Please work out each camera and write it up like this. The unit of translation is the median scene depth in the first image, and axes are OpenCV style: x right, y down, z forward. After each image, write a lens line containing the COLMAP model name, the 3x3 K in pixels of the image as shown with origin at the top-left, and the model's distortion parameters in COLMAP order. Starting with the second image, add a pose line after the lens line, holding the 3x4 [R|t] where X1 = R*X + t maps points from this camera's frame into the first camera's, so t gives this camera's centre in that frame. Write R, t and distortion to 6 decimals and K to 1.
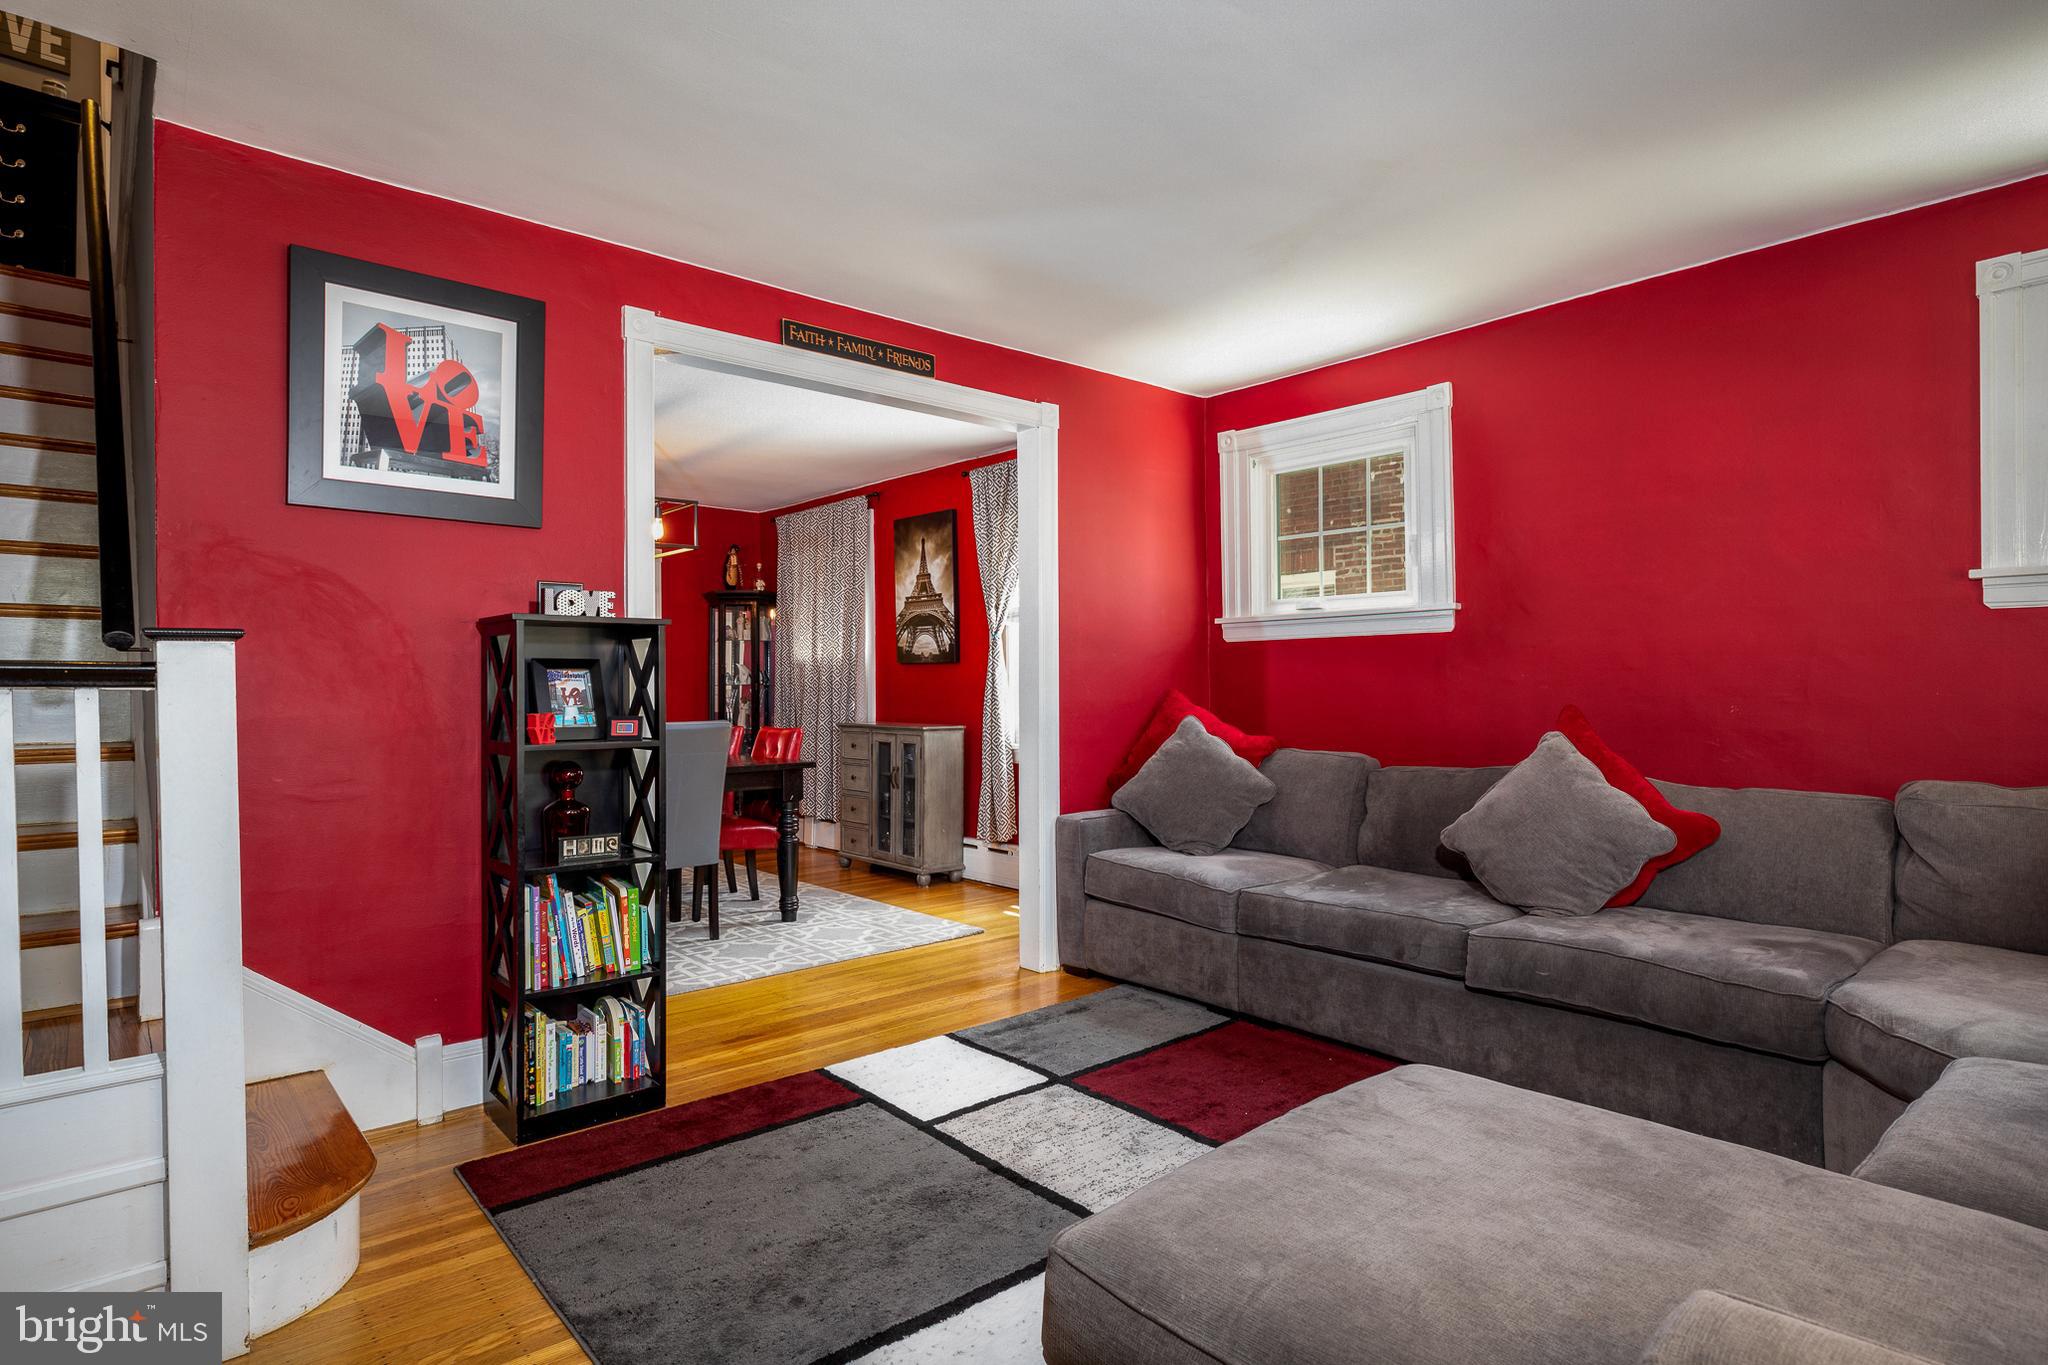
lens RADIAL K [[1074.2, 0, 1022.1], [0, 1074.2, 679.9], [0, 0, 1]] dist [0.002763, 0.002311]
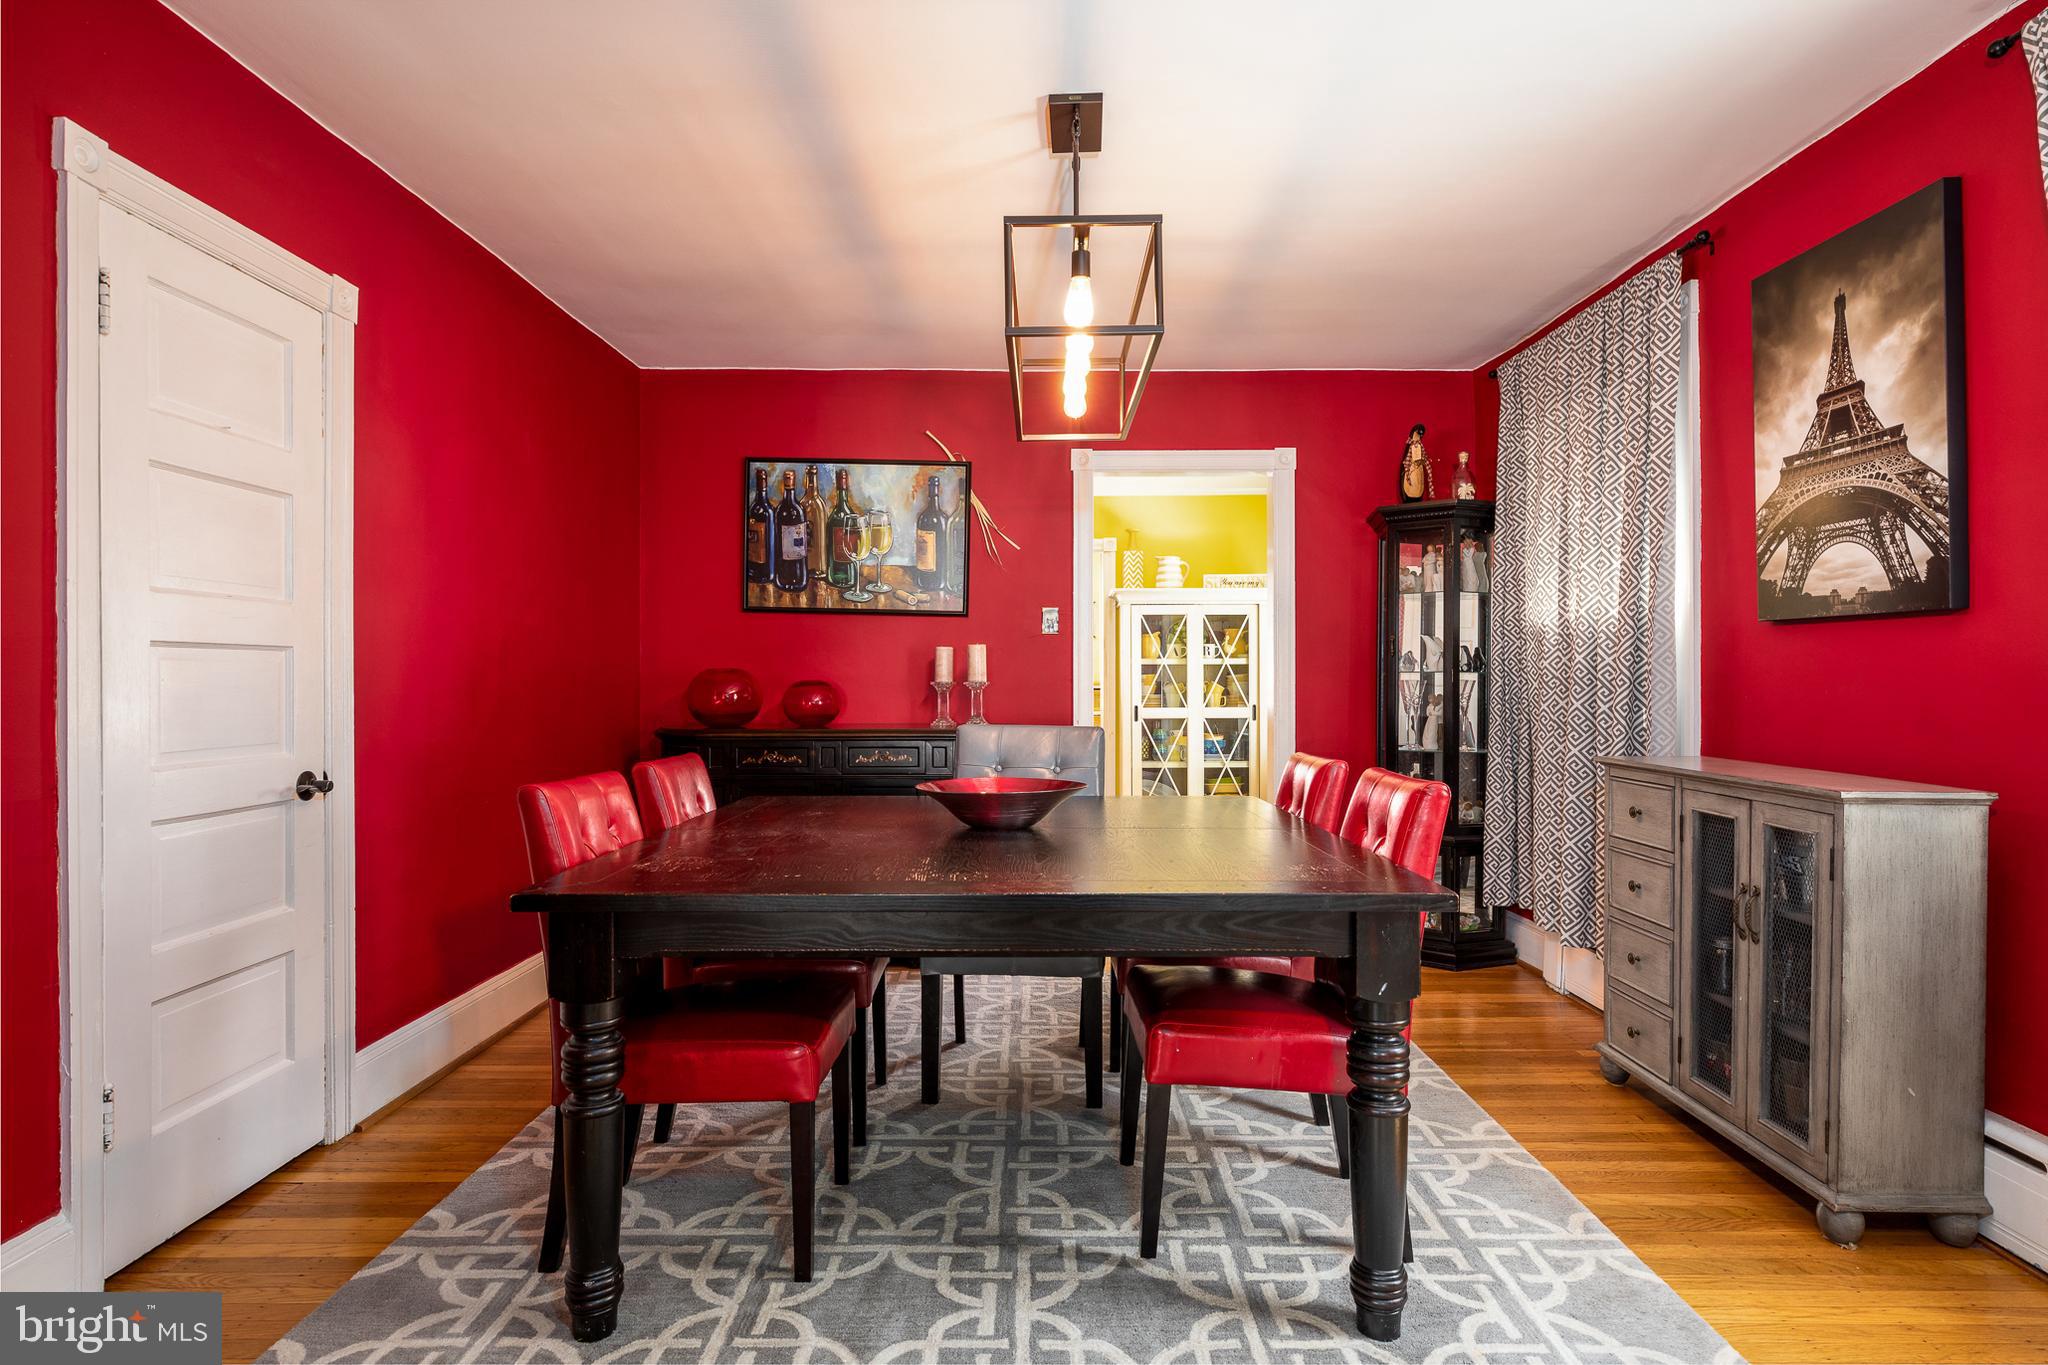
lens RADIAL K [[1074.2, 0, 1022.4], [0, 1074.2, 669.4], [0, 0, 1]] dist [0.002763, 0.002311]
pose [[0.745777, 0.004511, -0.666181, -0.053069], [-0.003318, 0.999990, 0.003057, 0.002841], [0.666188, -0.000069, 0.745784, 0.519604]]
